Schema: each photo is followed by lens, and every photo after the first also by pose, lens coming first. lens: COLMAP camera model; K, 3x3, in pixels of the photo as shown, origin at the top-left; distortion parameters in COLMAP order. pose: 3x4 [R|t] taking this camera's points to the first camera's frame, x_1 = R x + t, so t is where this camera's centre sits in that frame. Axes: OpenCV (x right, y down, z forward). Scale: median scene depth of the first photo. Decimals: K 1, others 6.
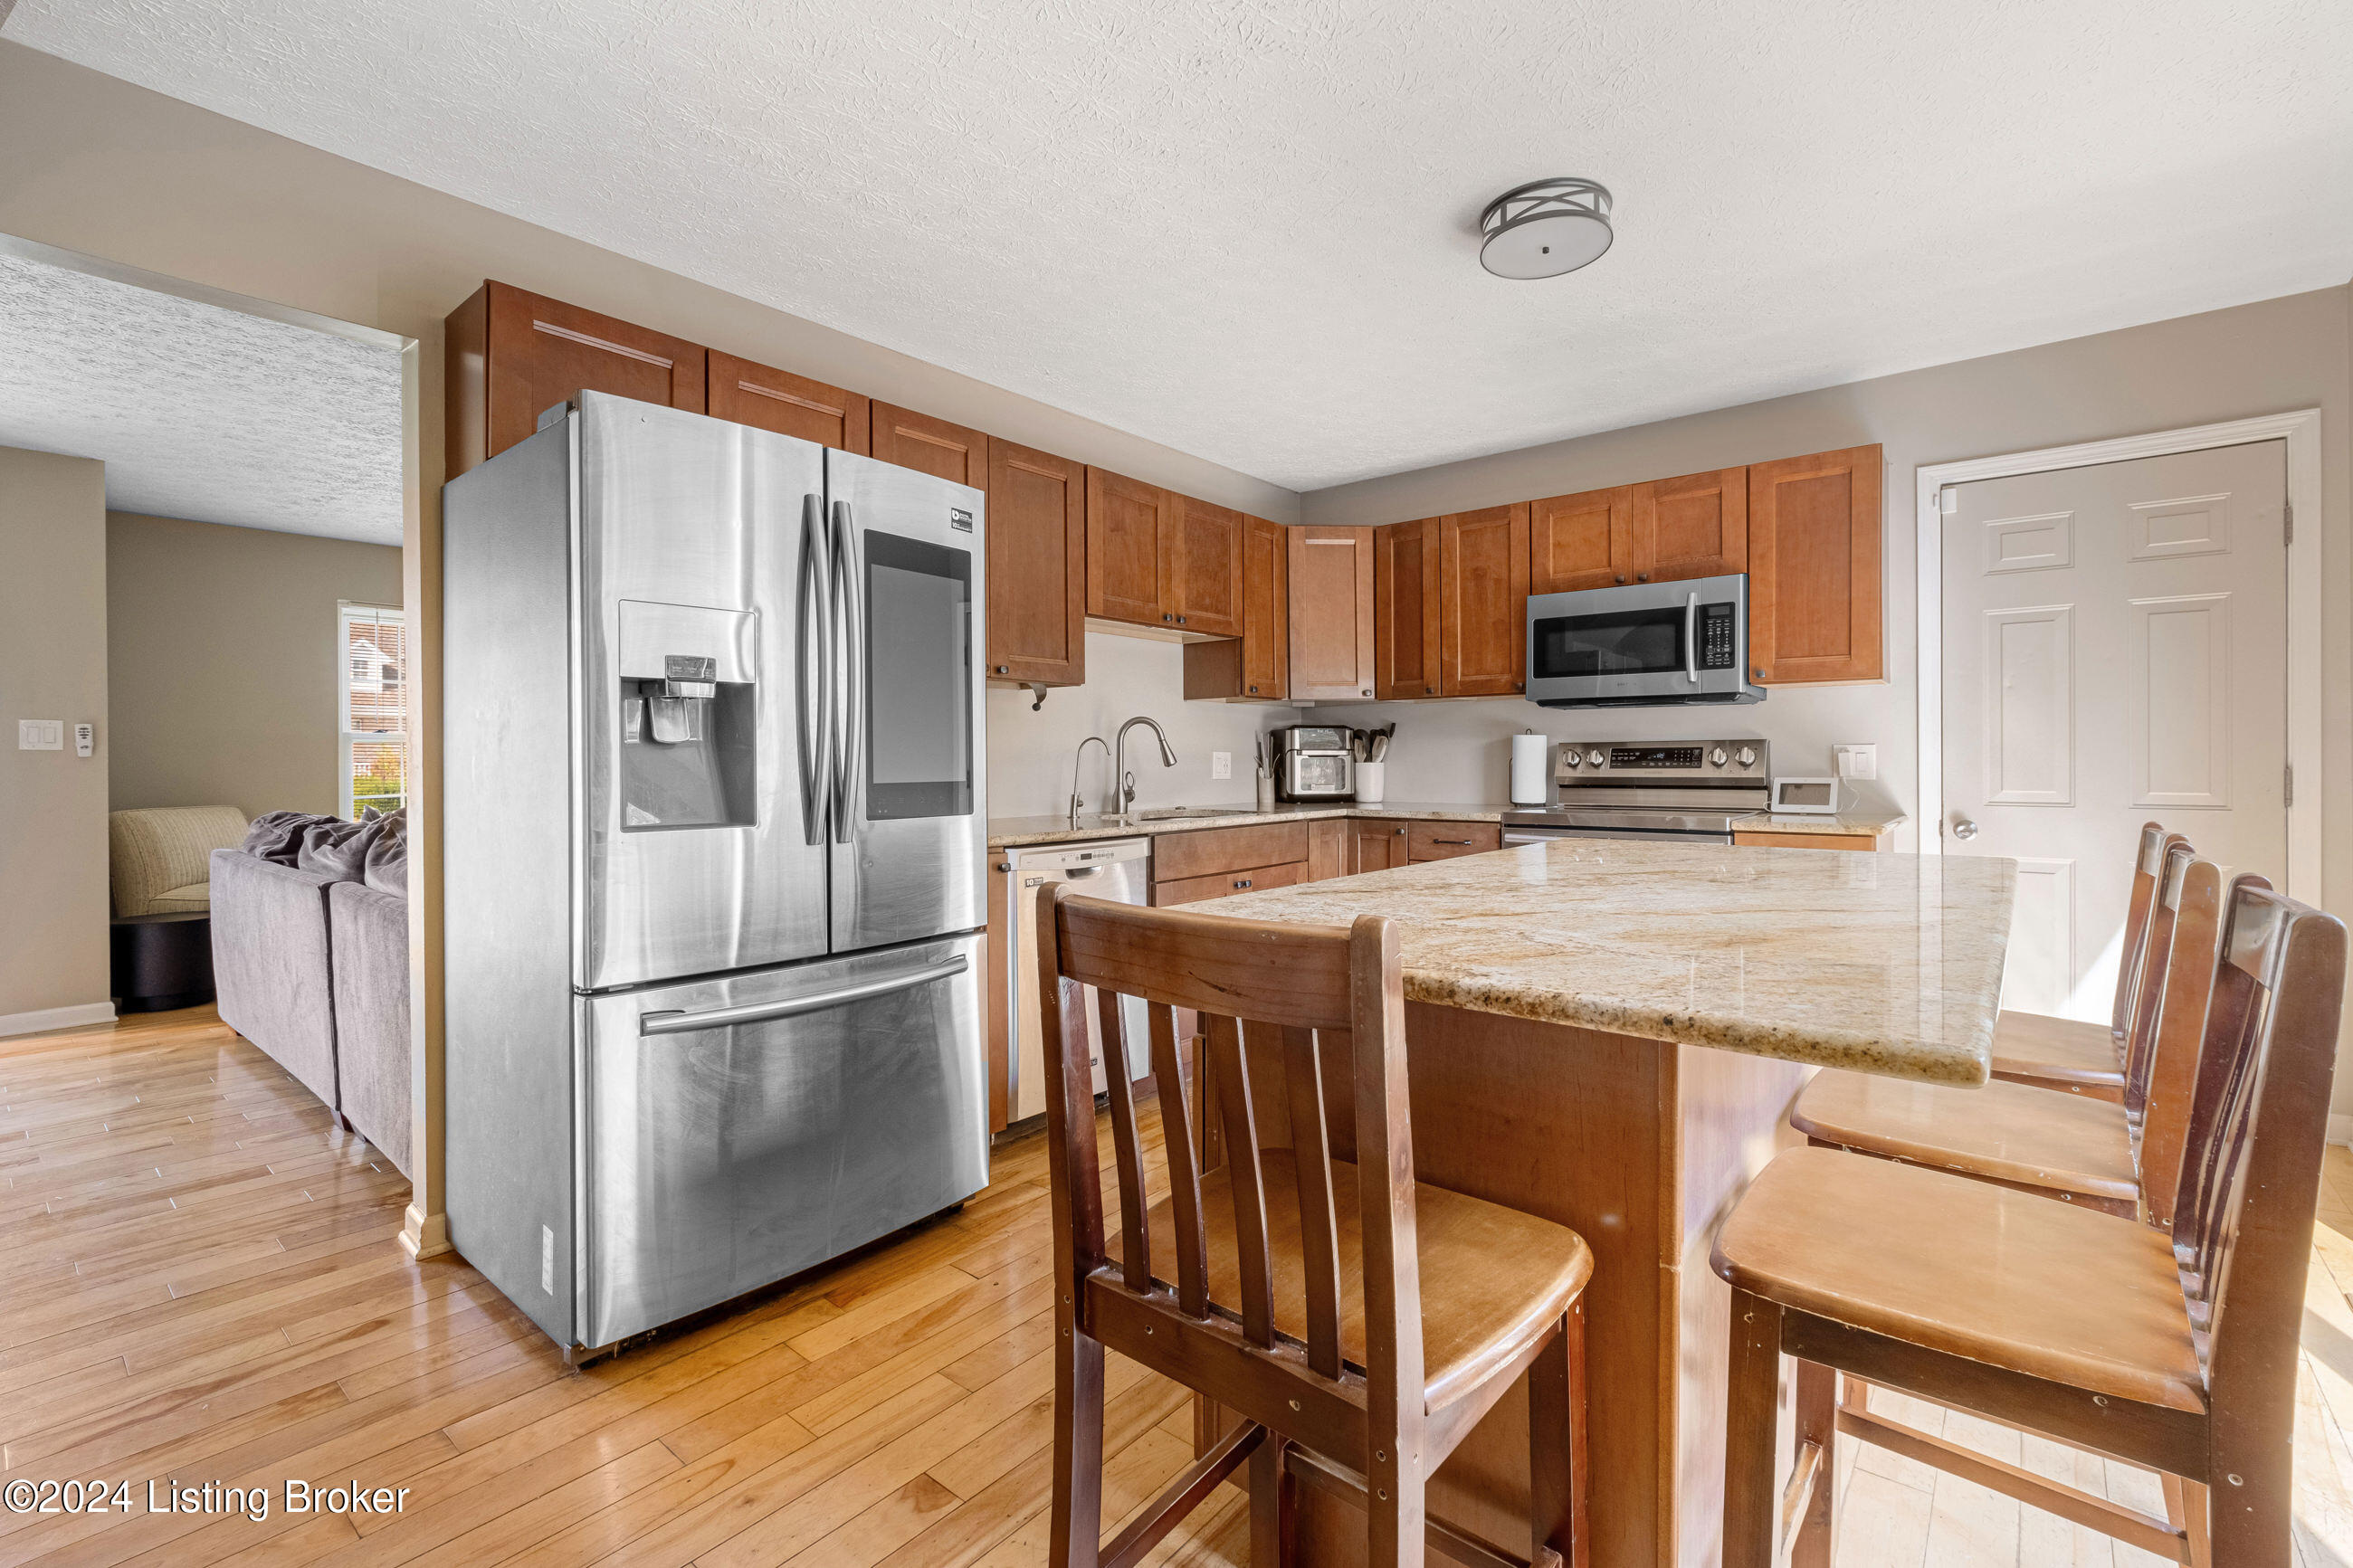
lens RADIAL K [[1019.9, 0, 1183.1], [0, 1019.9, 767.2], [0, 0, 1]] dist [0.002711, -0.004883]
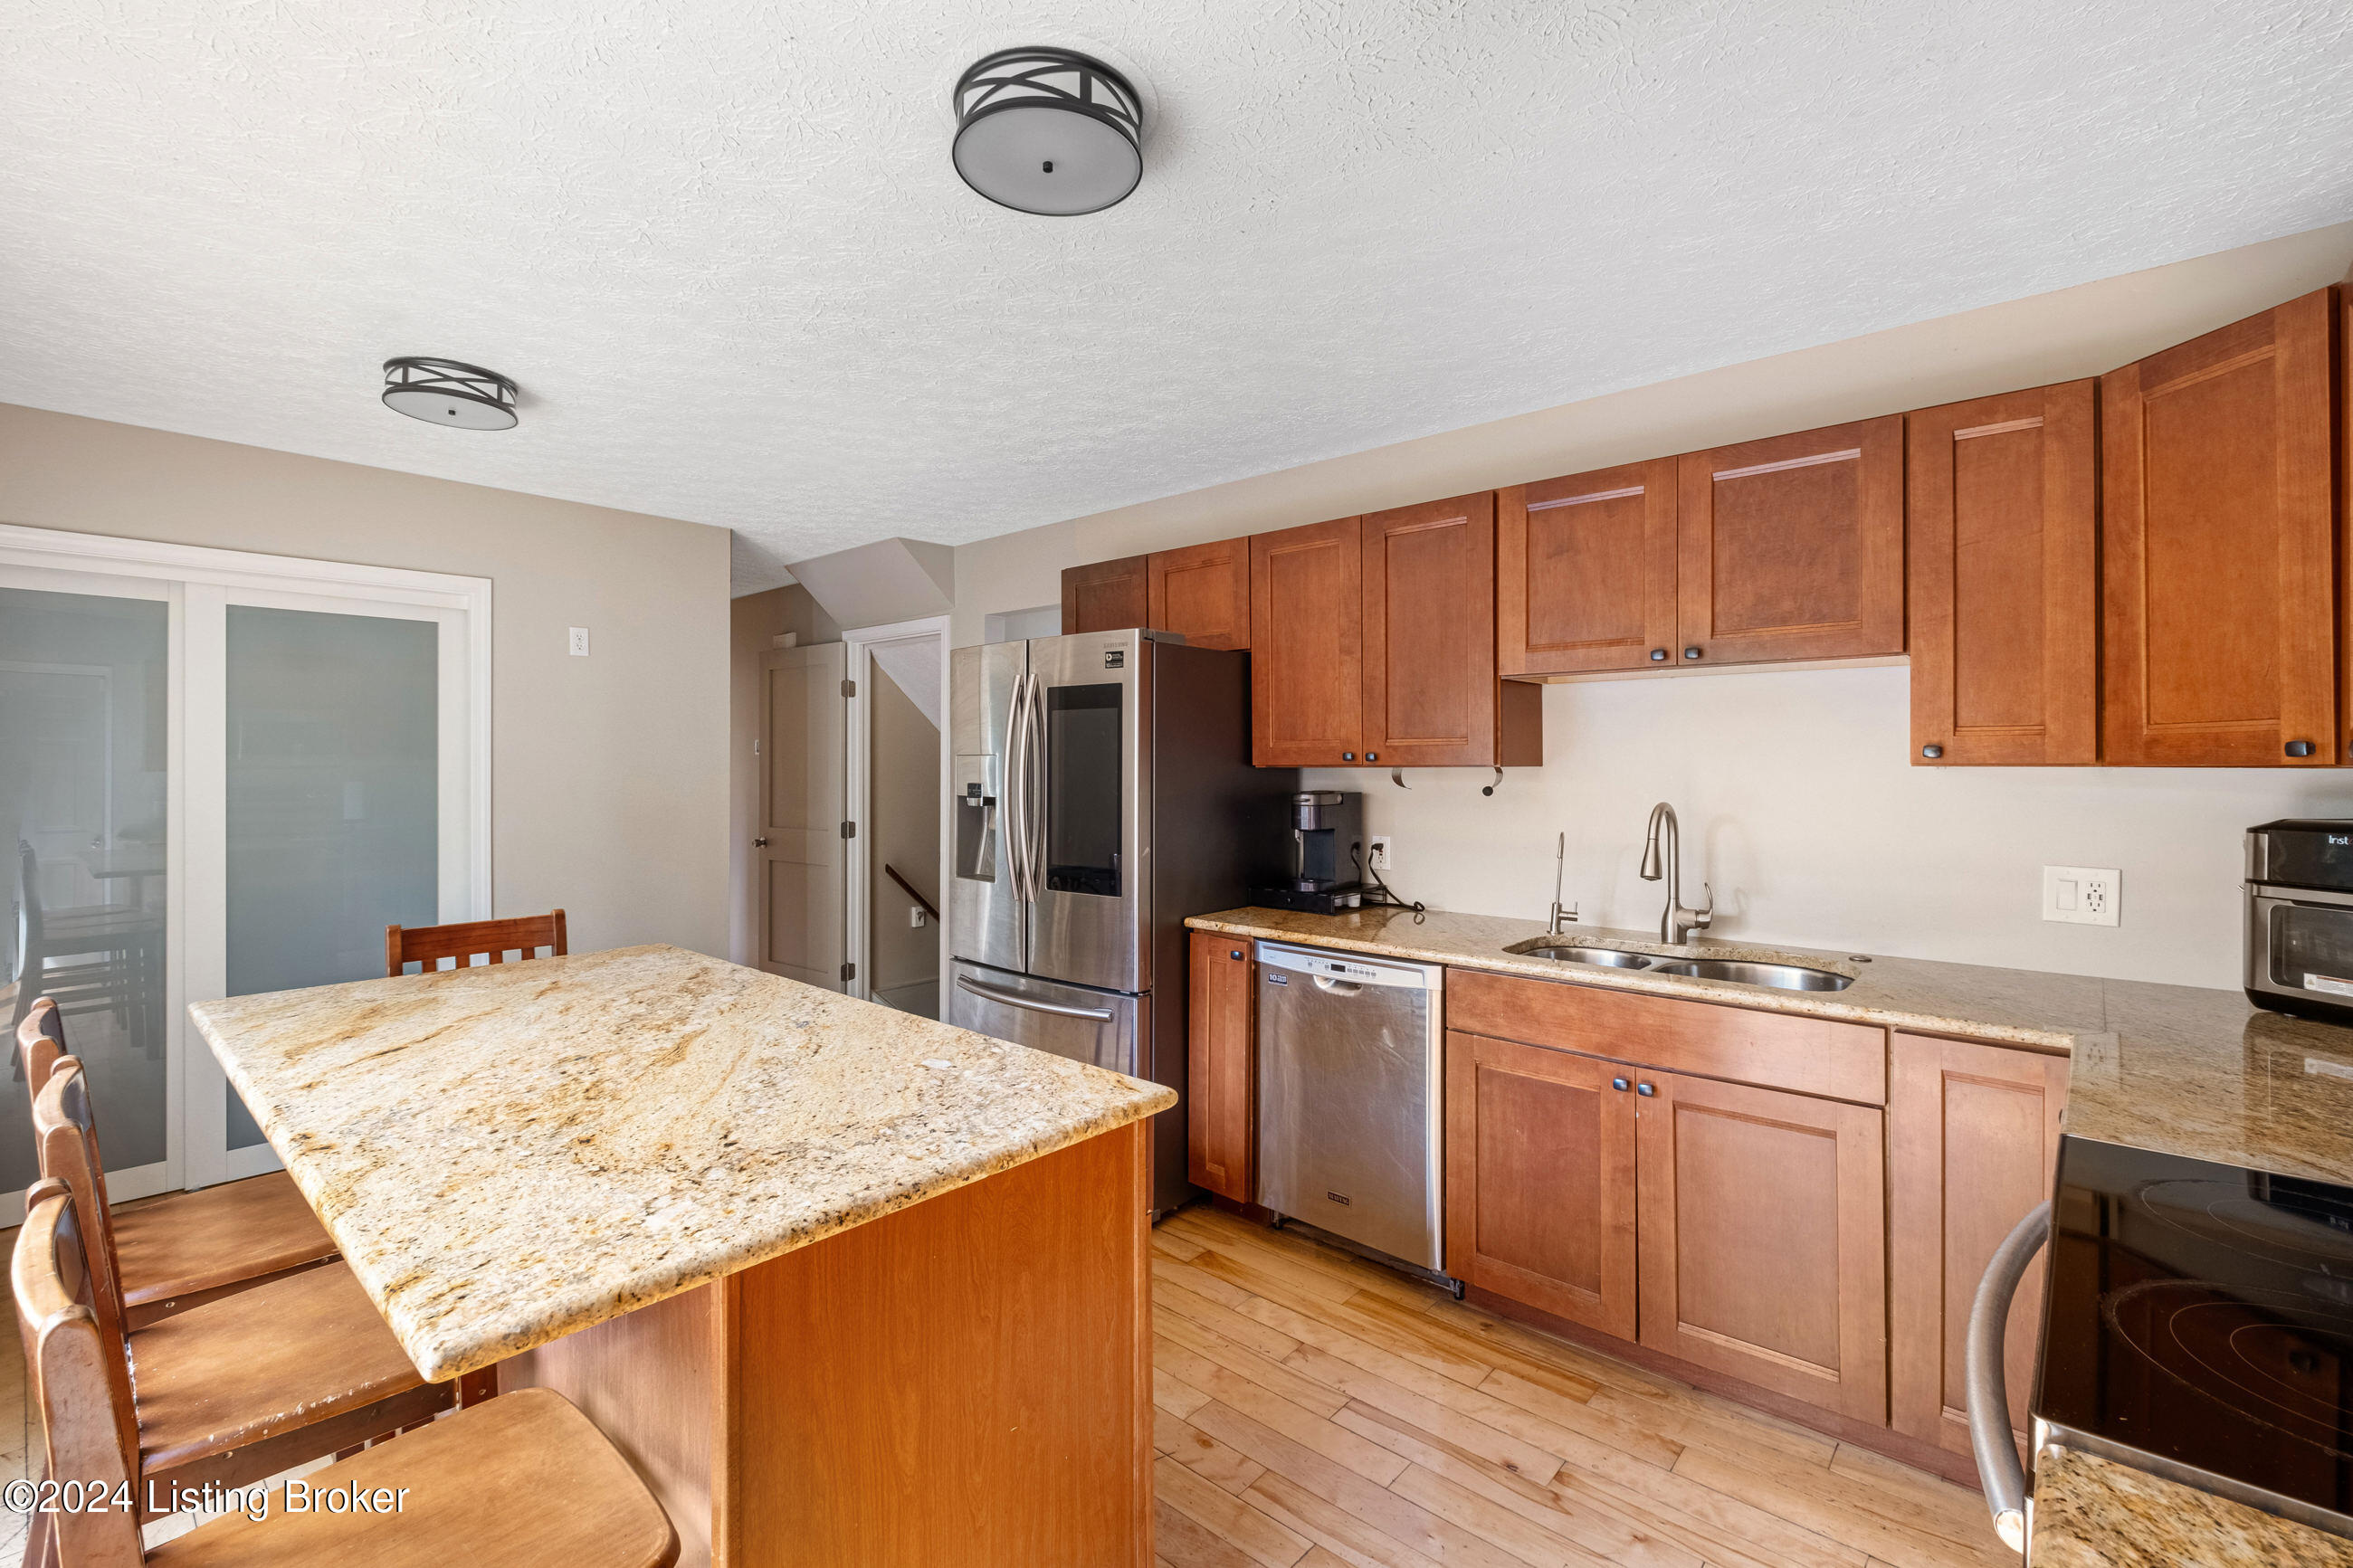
lens RADIAL K [[1019.9, 0, 1155.8], [0, 1019.9, 766.8], [0, 0, 1]] dist [0.002711, -0.004883]
pose [[-0.039755, 0.009559, -0.999164, 0.684377], [-0.006168, 0.999933, 0.009812, -0.082817], [0.999190, 0.006553, -0.039694, 0.735926]]
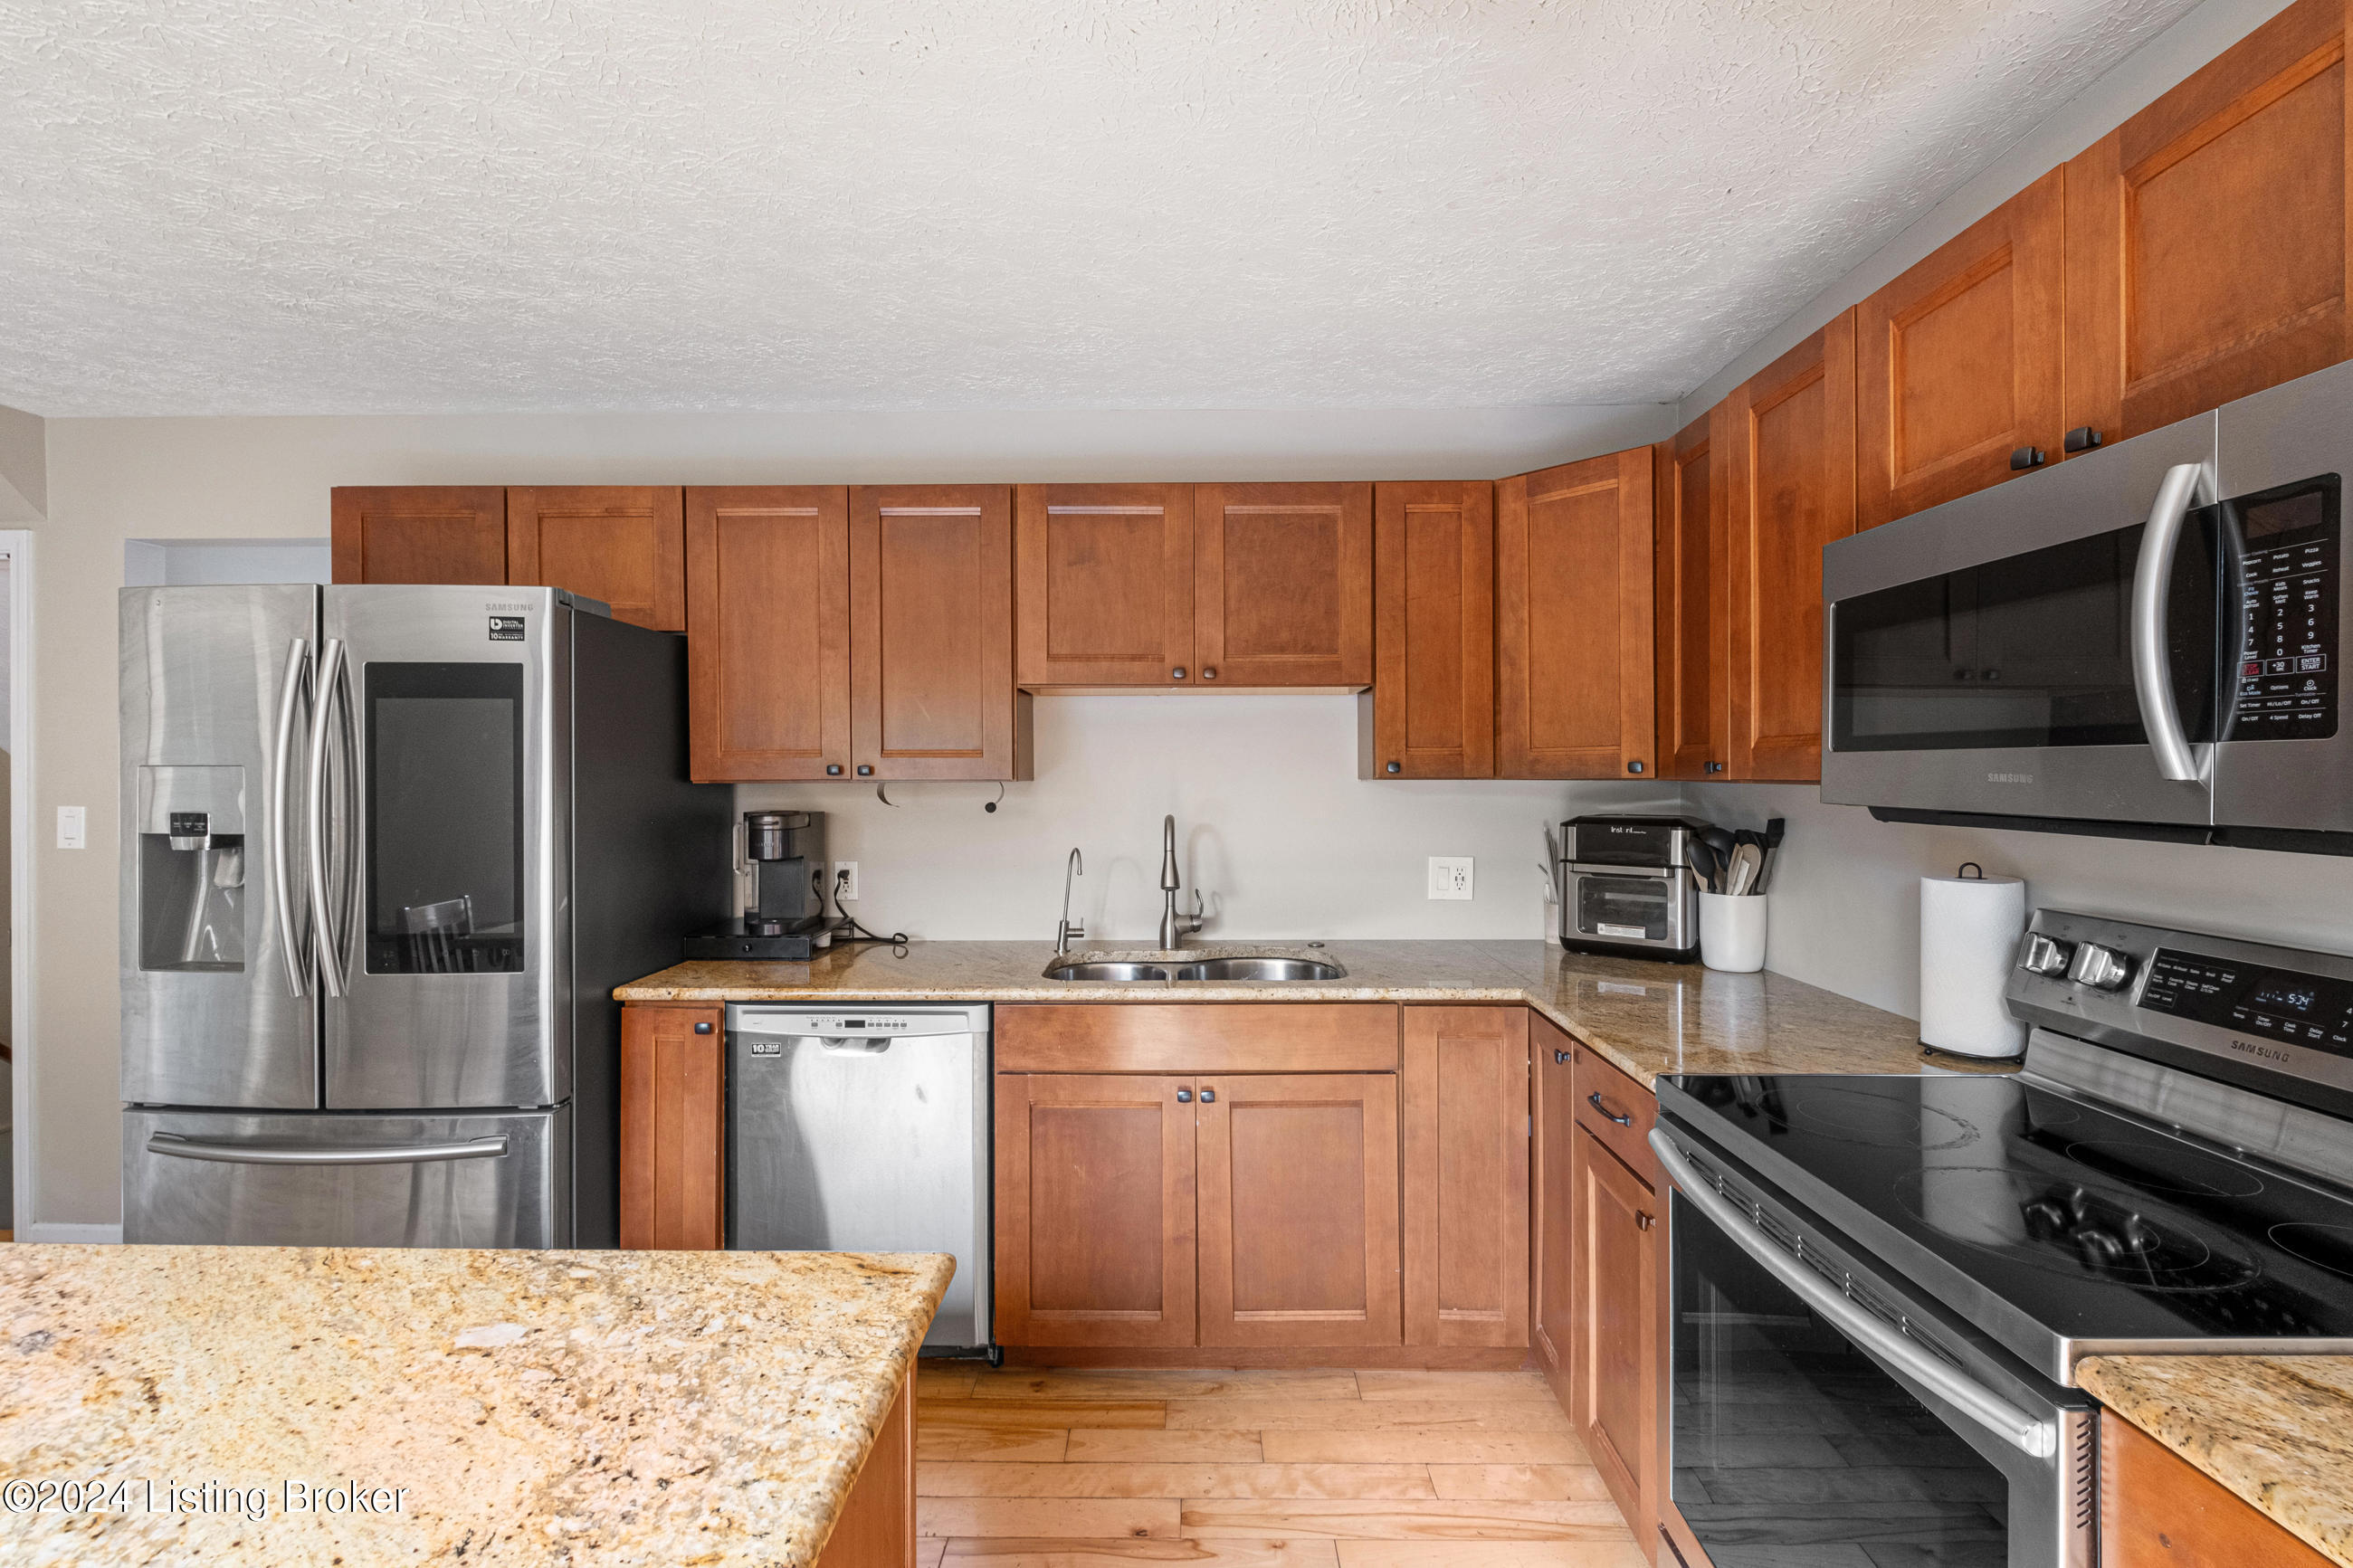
lens RADIAL K [[1019.9, 0, 1193.5], [0, 1019.9, 784.9], [0, 0, 1]] dist [0.002711, -0.004883]
pose [[0.631444, 0.012753, -0.775317, 0.542072], [-0.007540, 0.999918, 0.010306, -0.082877], [0.775385, -0.000662, 0.631488, 0.605742]]
